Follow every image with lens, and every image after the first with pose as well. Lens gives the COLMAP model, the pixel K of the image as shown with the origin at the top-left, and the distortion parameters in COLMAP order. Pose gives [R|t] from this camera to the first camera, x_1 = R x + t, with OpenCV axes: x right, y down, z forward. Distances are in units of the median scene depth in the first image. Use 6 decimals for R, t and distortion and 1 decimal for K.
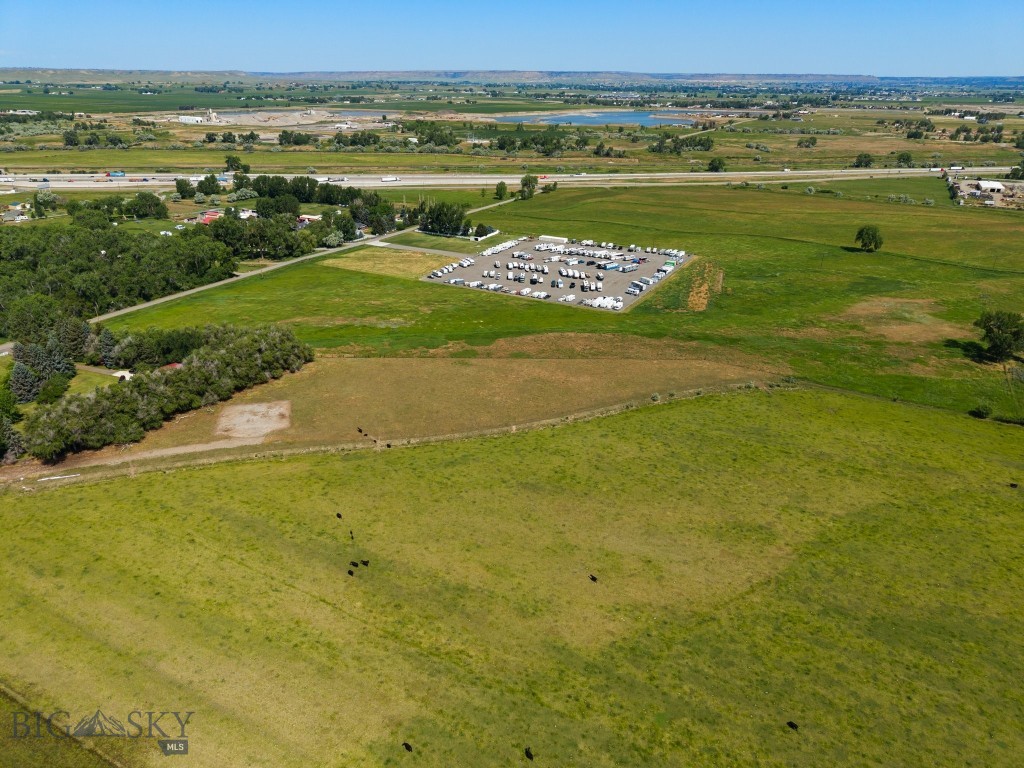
lens RADIAL K [[685.3, 0, 512.0], [0, 685.3, 384.0], [0, 0, 1]] dist [0.013944, -0.007903]
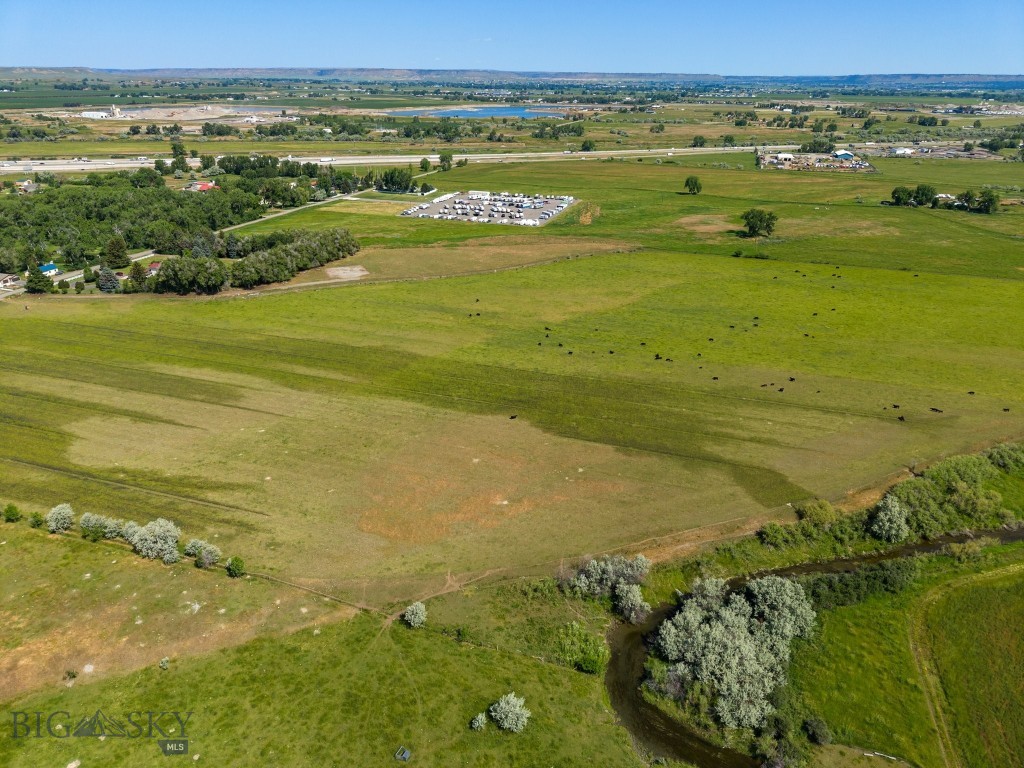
lens RADIAL K [[685.3, 0, 512.0], [0, 685.3, 384.0], [0, 0, 1]] dist [0.013944, -0.007903]
pose [[0.984404, -0.070415, 0.161217, -0.065018], [0.070037, 0.997512, 0.008035, 0.086380], [-0.161382, 0.003381, 0.986886, -0.193198]]
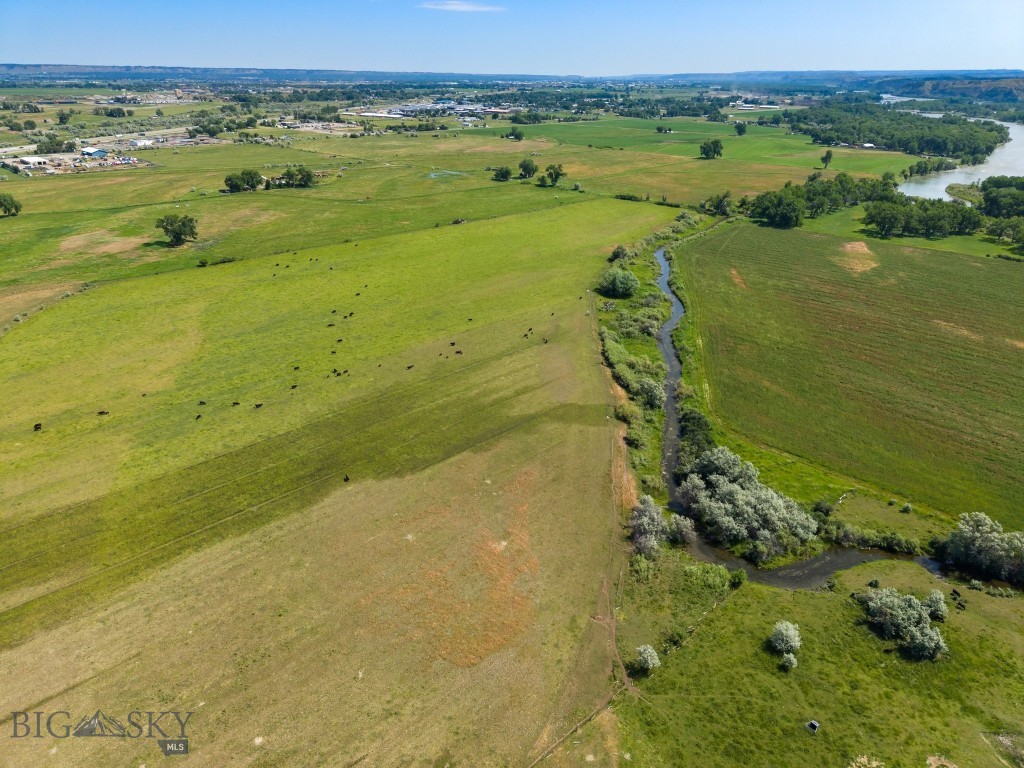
lens RADIAL K [[683.4, 0, 512.0], [0, 683.4, 384.0], [0, 0, 1]] dist [0.026144, -0.027296]
pose [[0.300811, -0.397480, 0.866904, -0.178773], [0.385738, 0.882041, 0.270572, 0.036147], [-0.872192, 0.253007, 0.418652, -0.082485]]
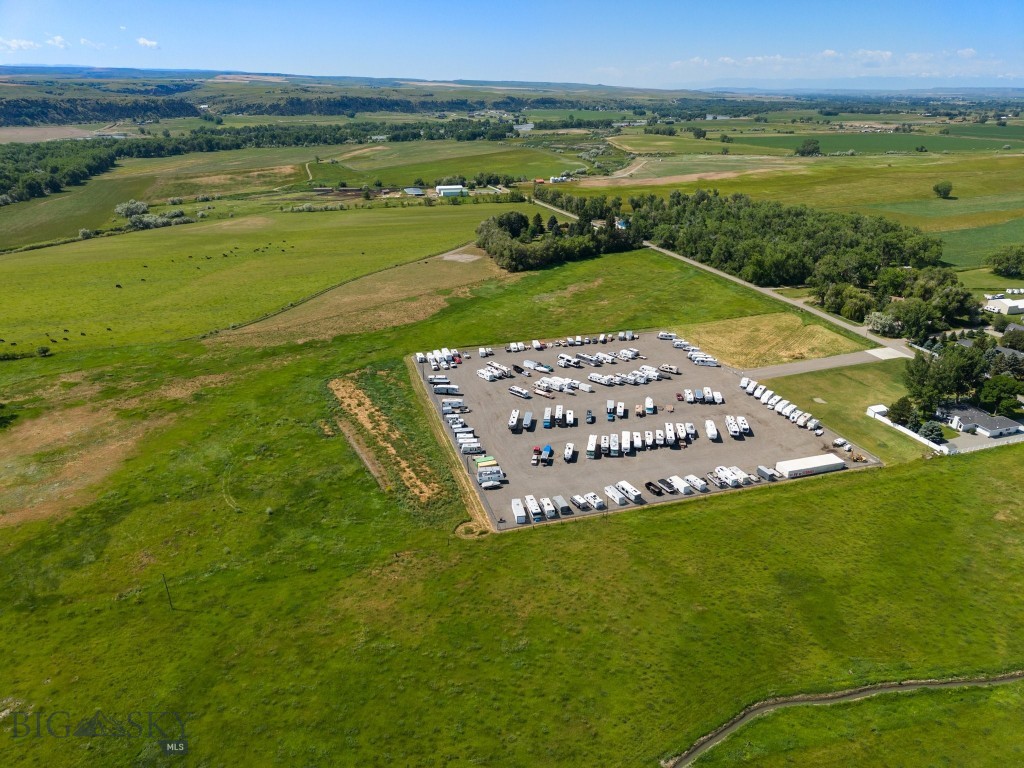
lens RADIAL K [[685.3, 0, 512.0], [0, 685.3, 384.0], [0, 0, 1]] dist [0.013944, -0.007903]
pose [[-0.692180, 0.275238, -0.667181, 0.241568], [-0.301193, 0.729919, 0.613598, -0.238288], [0.655873, 0.625670, -0.422336, 0.540648]]
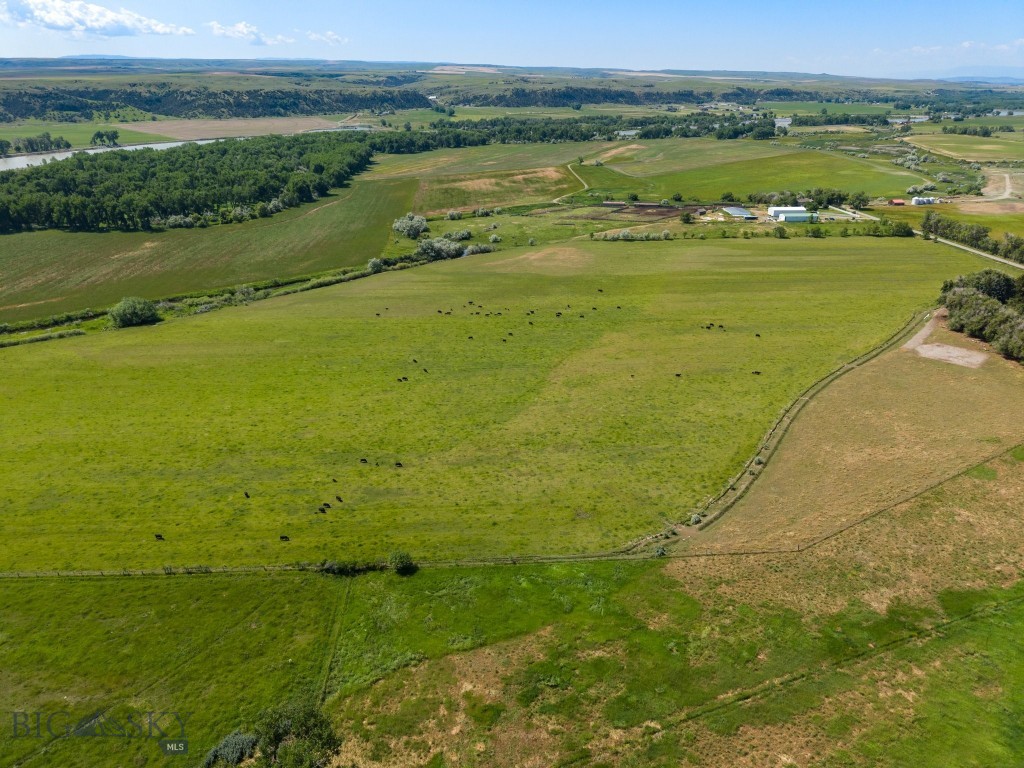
lens RADIAL K [[683.4, 0, 512.0], [0, 683.4, 384.0], [0, 0, 1]] dist [0.026144, -0.027296]
pose [[-0.856102, 0.201016, -0.476111, 0.224922], [-0.218139, 0.694617, 0.685509, -0.146612], [0.468513, 0.690724, -0.550814, 0.333948]]
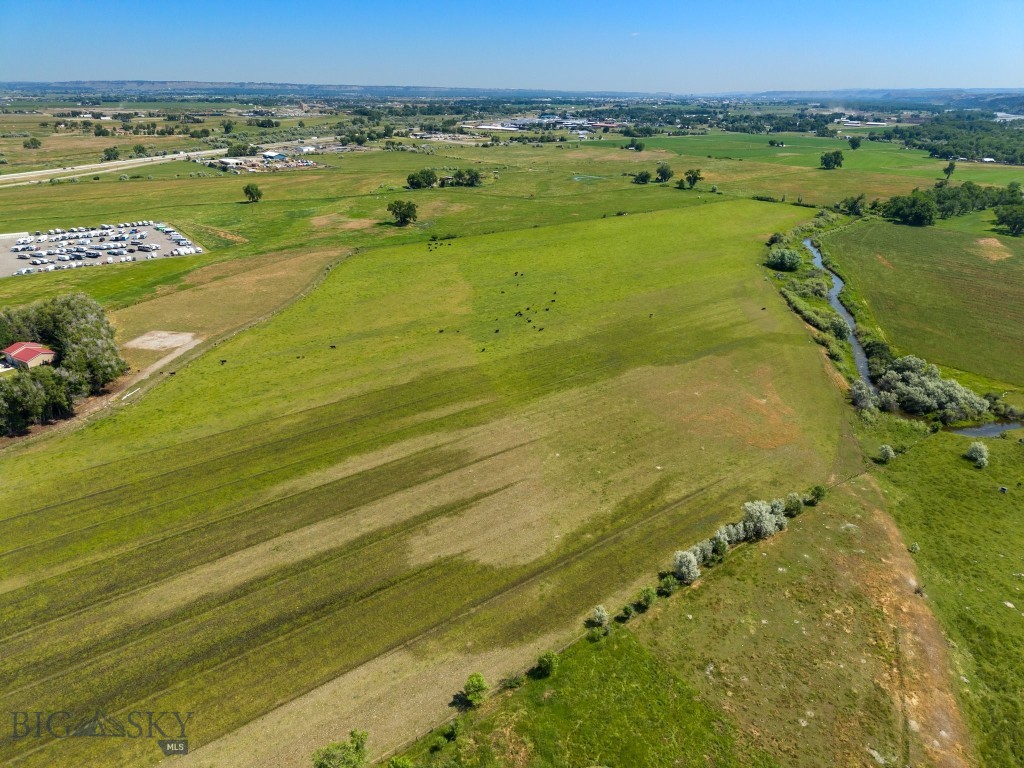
lens RADIAL K [[683.4, 0, 512.0], [0, 683.4, 384.0], [0, 0, 1]] dist [0.026144, -0.027296]
pose [[0.408395, -0.362436, 0.837767, -0.302370], [0.367115, 0.905511, 0.212782, 0.022958], [-0.835727, 0.220658, 0.502862, -0.047065]]
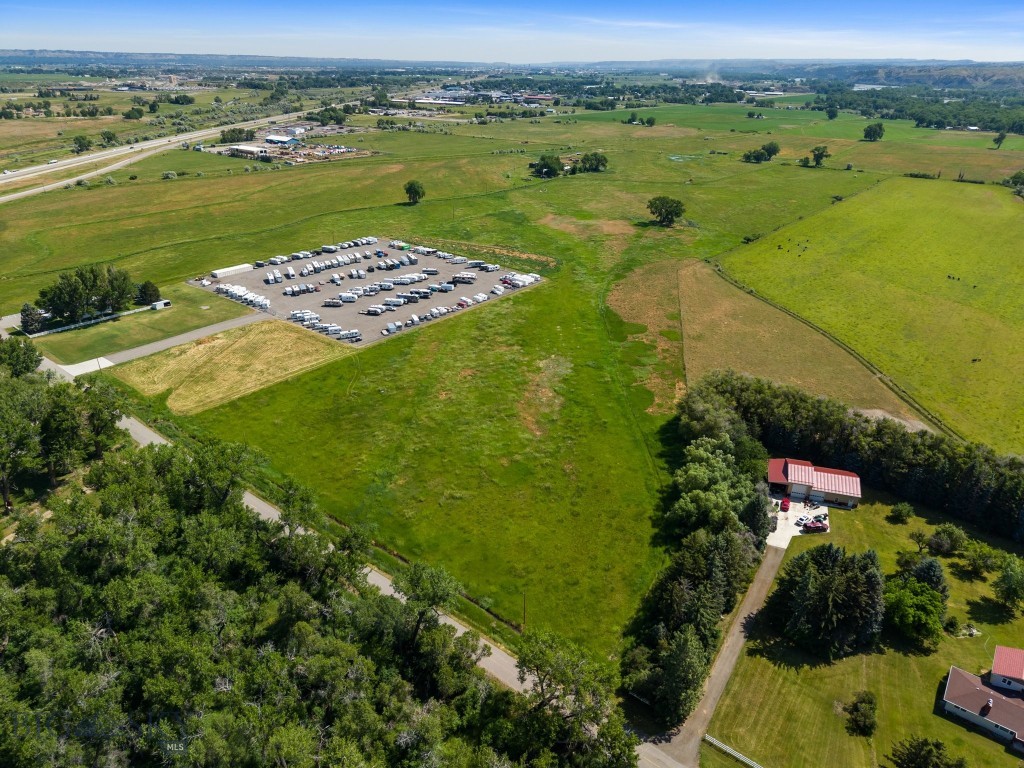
lens RADIAL K [[685.3, 0, 512.0], [0, 685.3, 384.0], [0, 0, 1]] dist [0.013944, -0.007903]
pose [[0.184381, -0.422097, 0.887602, -0.310054], [0.393144, 0.859365, 0.327002, -0.120862], [-0.900800, 0.288662, 0.324396, 0.276578]]
